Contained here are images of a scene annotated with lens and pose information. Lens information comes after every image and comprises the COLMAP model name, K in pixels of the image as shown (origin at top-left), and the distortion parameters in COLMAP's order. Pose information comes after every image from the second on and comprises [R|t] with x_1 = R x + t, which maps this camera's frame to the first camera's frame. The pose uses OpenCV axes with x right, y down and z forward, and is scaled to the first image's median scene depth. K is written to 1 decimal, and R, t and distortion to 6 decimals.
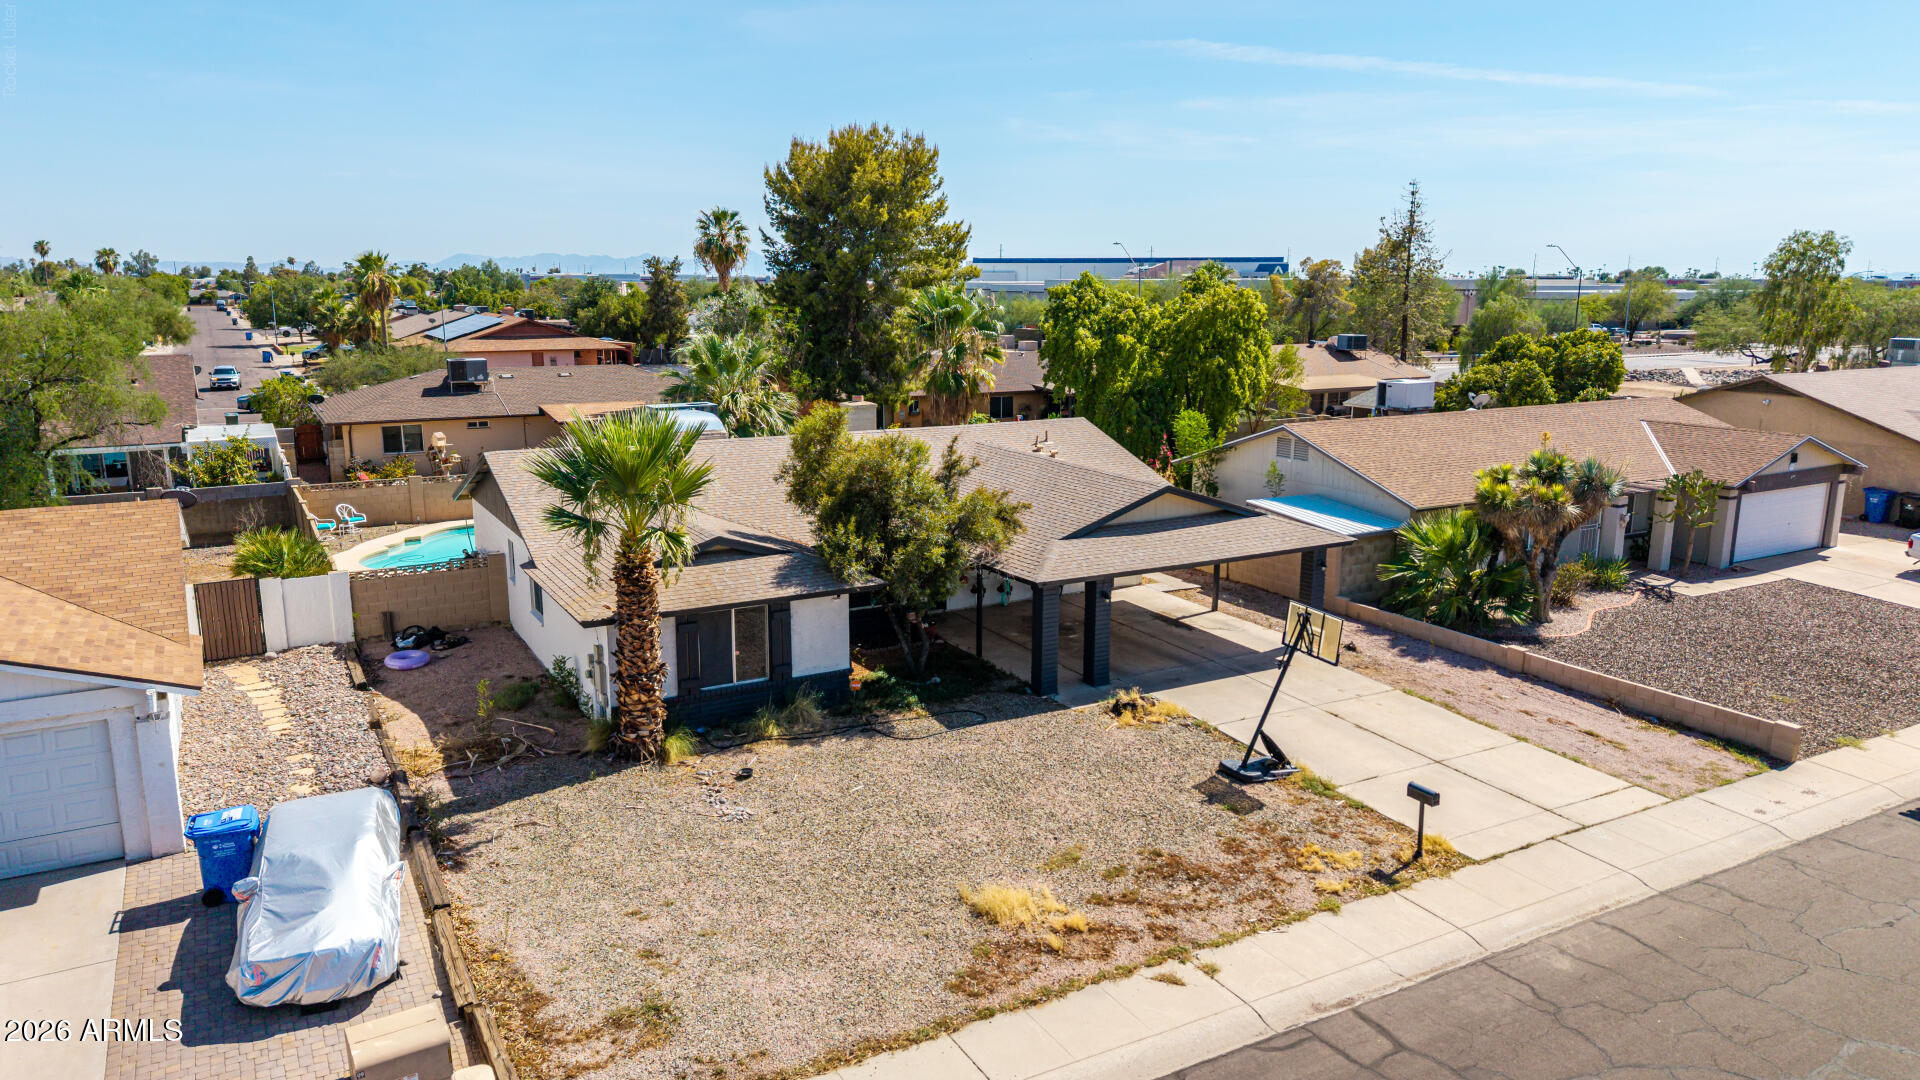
lens RADIAL K [[1289.9, 0, 976.2], [0, 1289.9, 569.5], [0, 0, 1]] dist [0.044833, -0.056013]
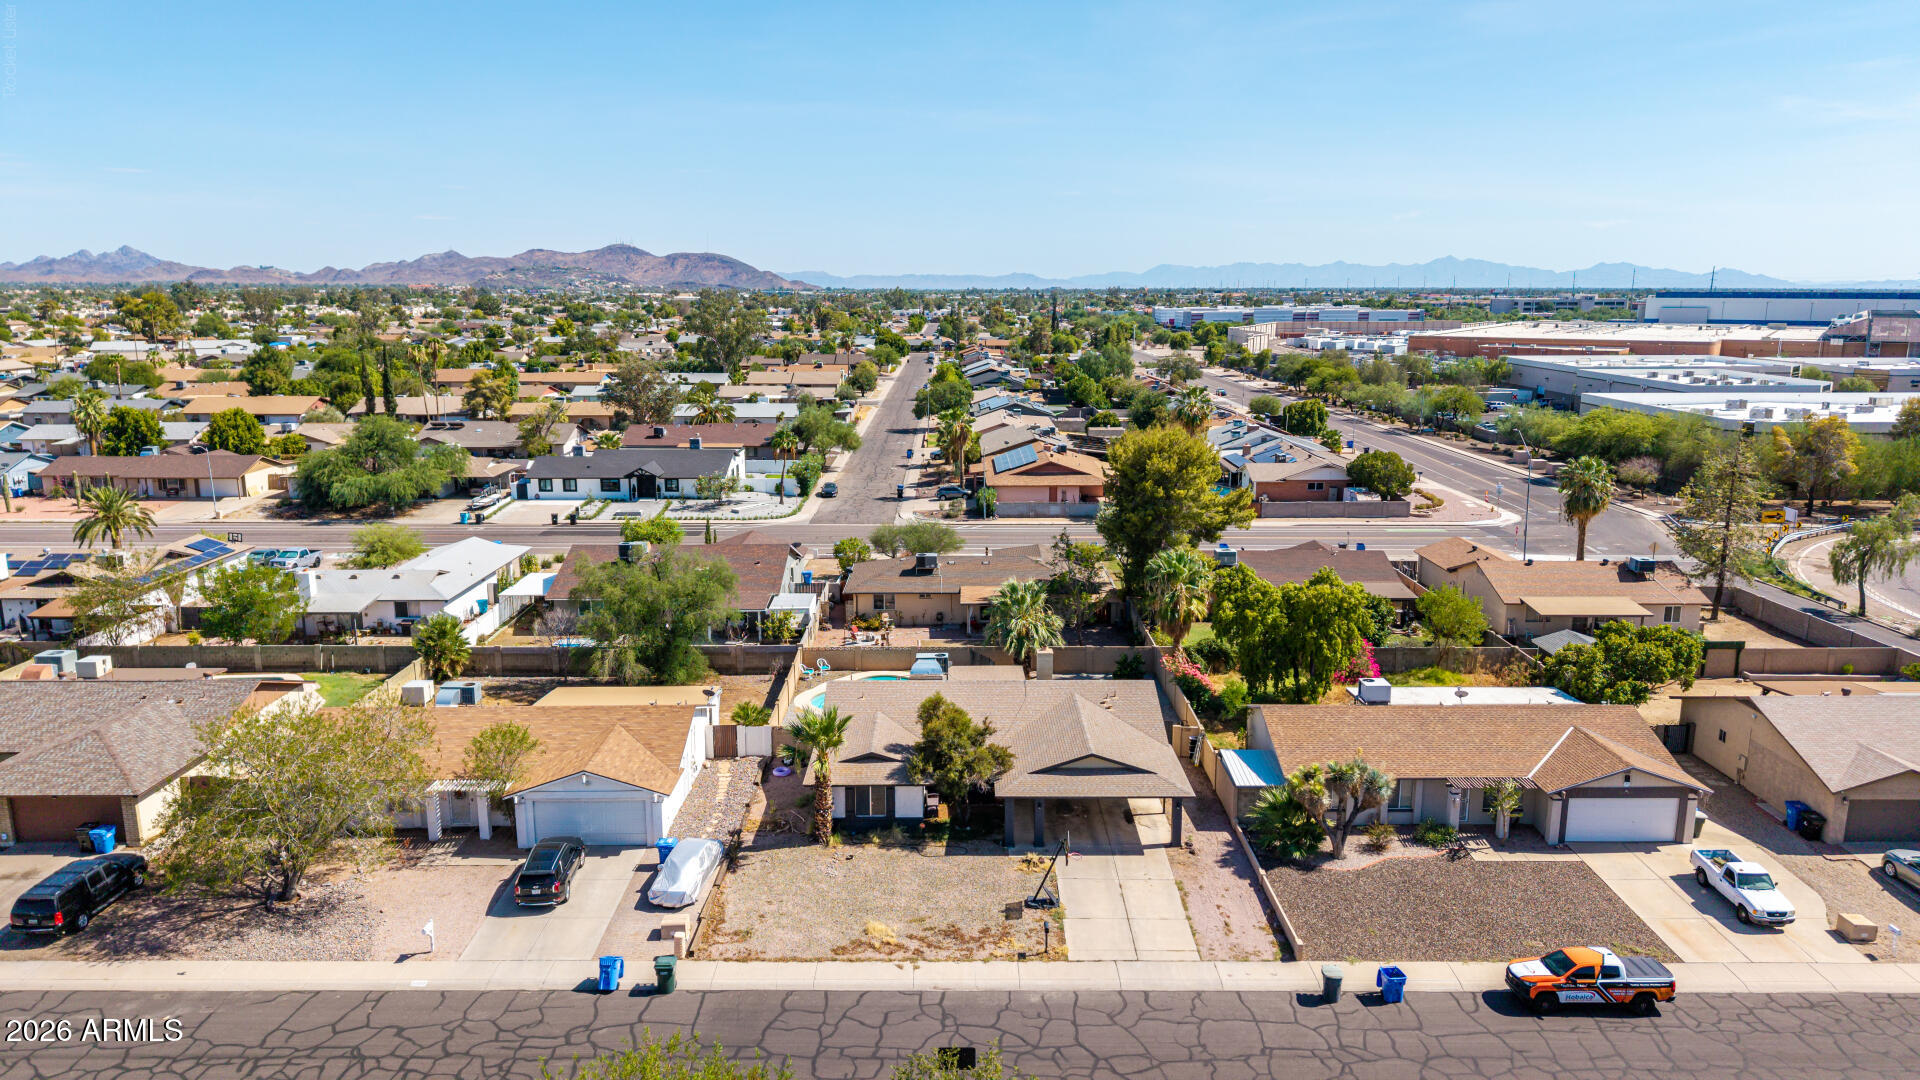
lens RADIAL K [[1289.9, 0, 963.9], [0, 1289.9, 558.0], [0, 0, 1]] dist [0.044833, -0.056013]
pose [[0.868603, 0.101445, -0.485013, 1.054568], [-0.106764, 0.994144, 0.016731, -0.436773], [0.483870, 0.037249, 0.874347, -0.998109]]
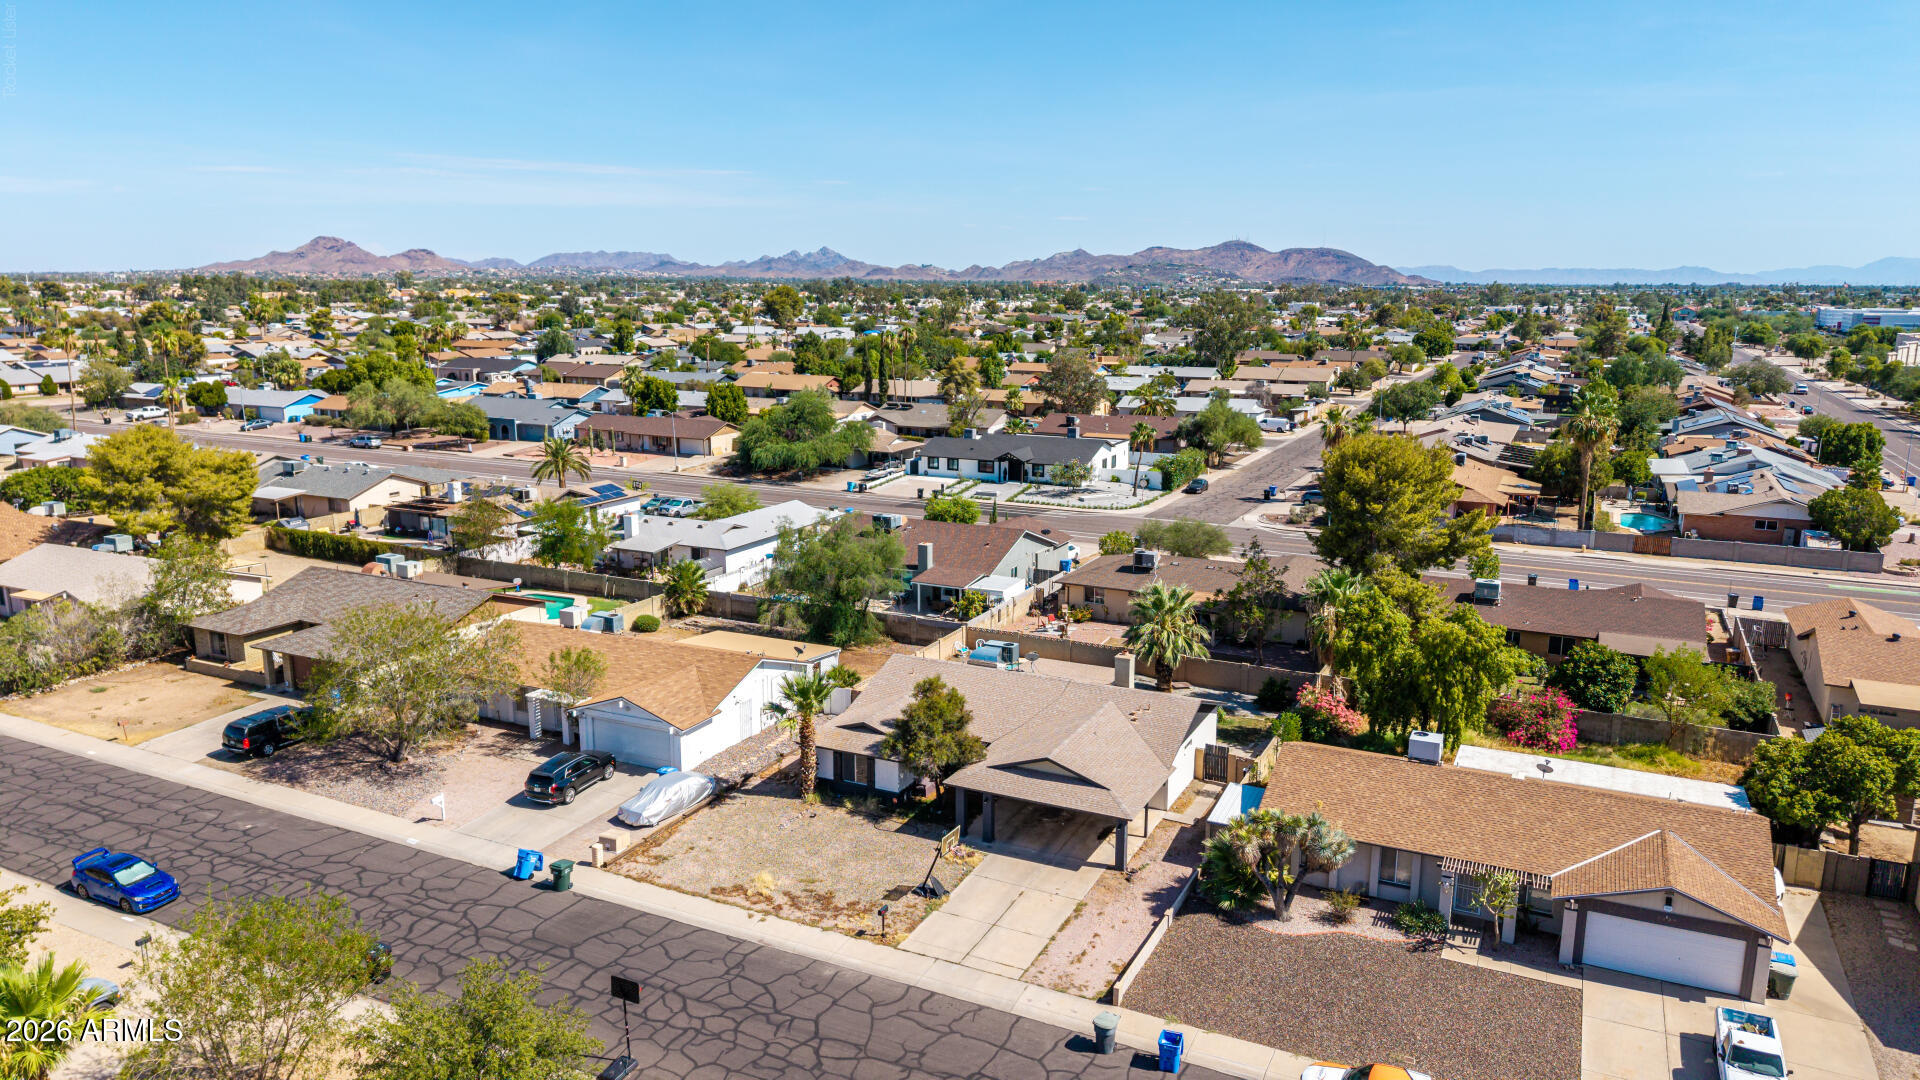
lens RADIAL K [[1289.9, 0, 956.2], [0, 1289.9, 547.0], [0, 0, 1]] dist [0.044833, -0.056013]
pose [[0.552747, 0.170048, -0.815815, 1.842531], [-0.184378, 0.979653, 0.079275, -0.579681], [0.812696, 0.106599, 0.572854, -0.303149]]
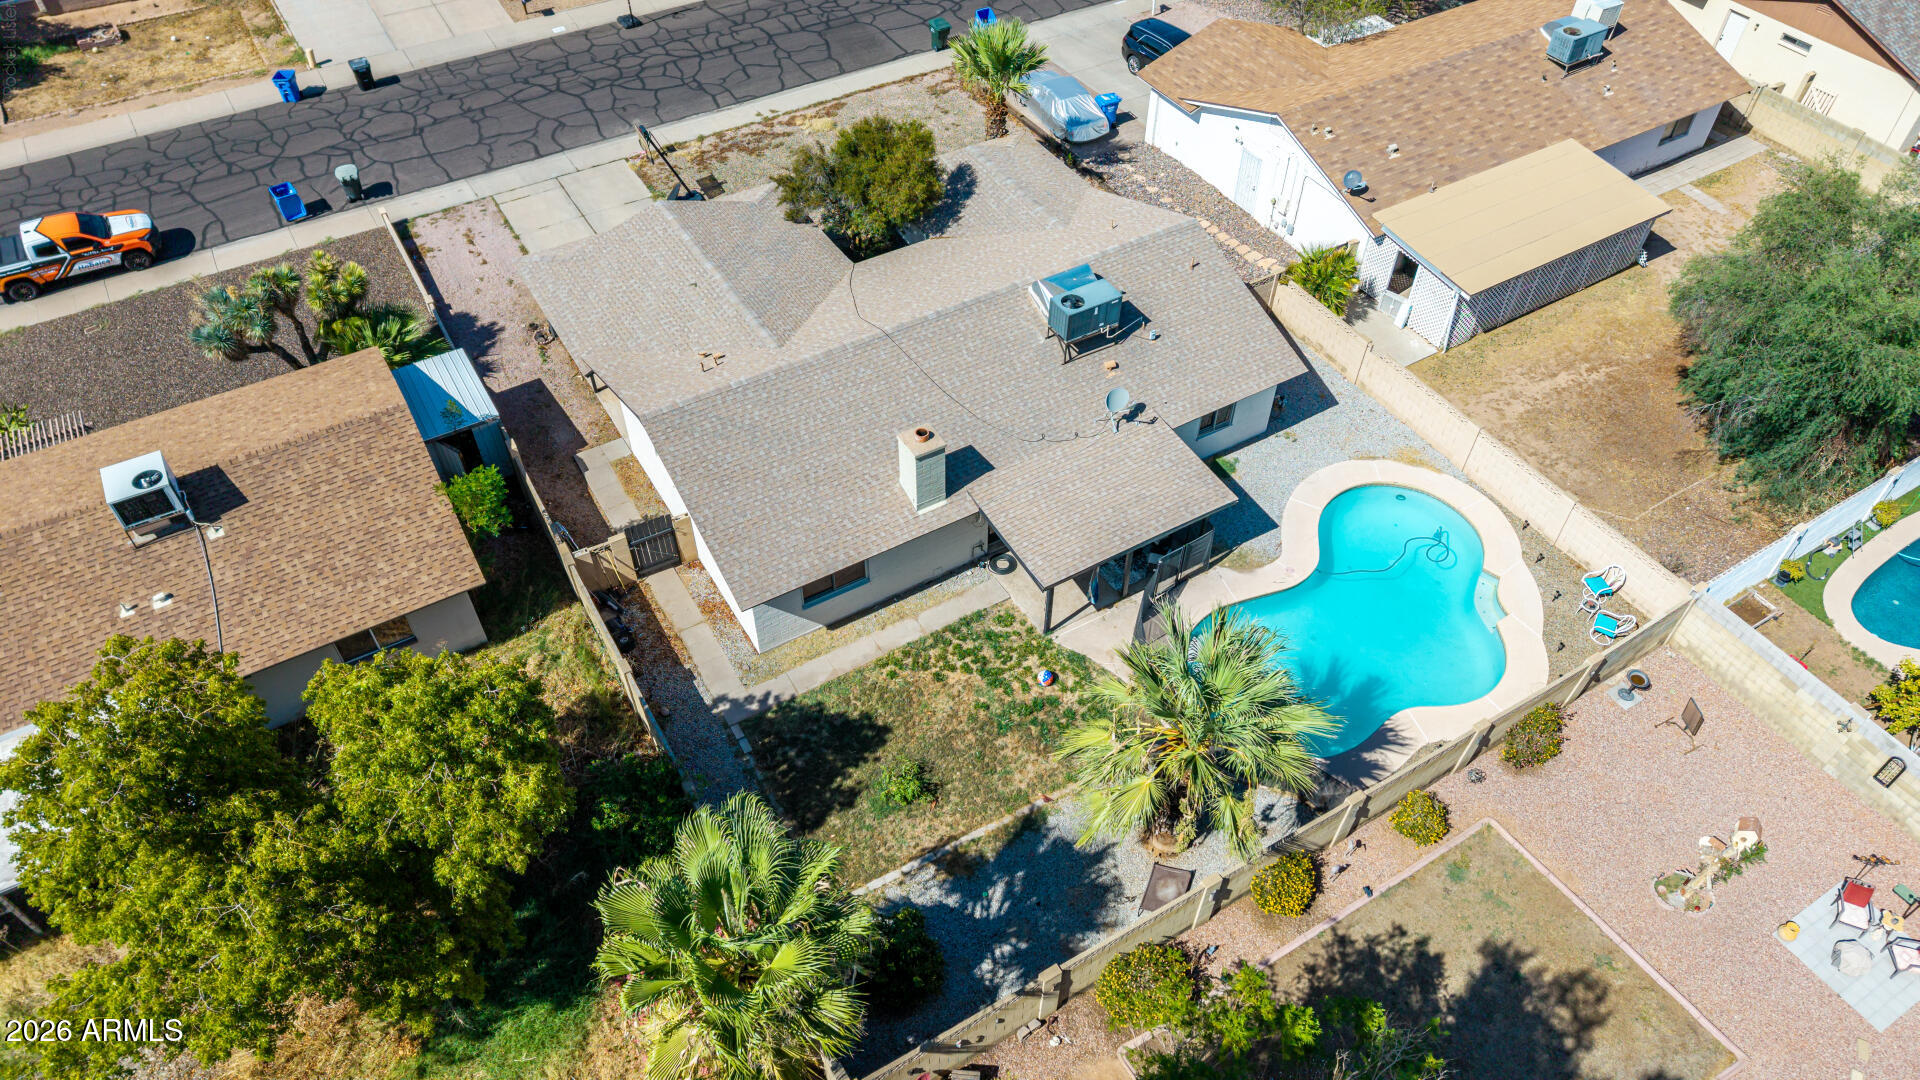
lens RADIAL K [[1289.9, 0, 969.5], [0, 1289.9, 535.8], [0, 0, 1]] dist [0.044833, -0.056013]
pose [[-0.999747, 0.002430, -0.022354, -0.160256], [-0.018000, 0.509368, 0.860361, -1.206998], [0.013477, 0.860545, -0.509195, 2.276219]]
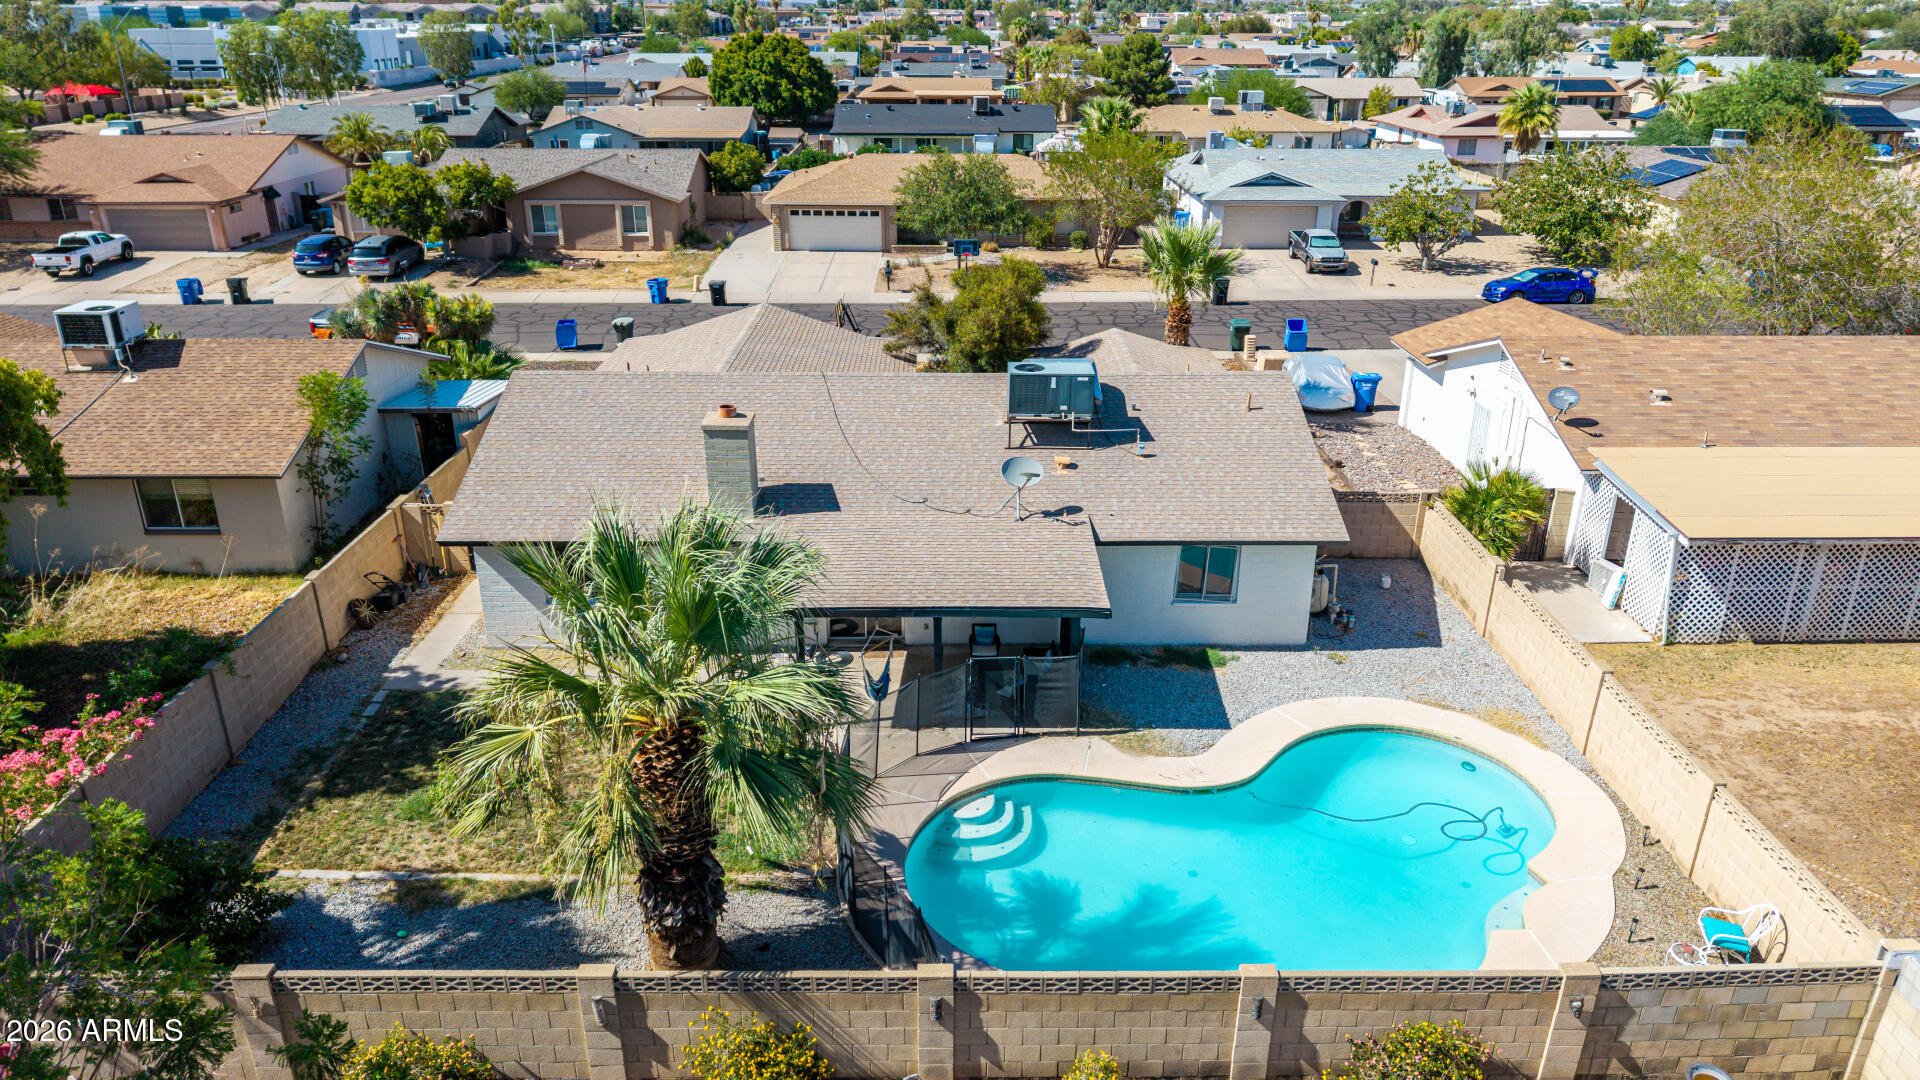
lens RADIAL K [[1289.9, 0, 965.6], [0, 1289.9, 529.3], [0, 0, 1]] dist [0.044833, -0.056013]
pose [[-0.870886, -0.187731, 0.454218, -0.755672], [0.103729, 0.833151, 0.543231, -0.643949], [-0.480414, 0.520208, -0.706107, 2.219039]]
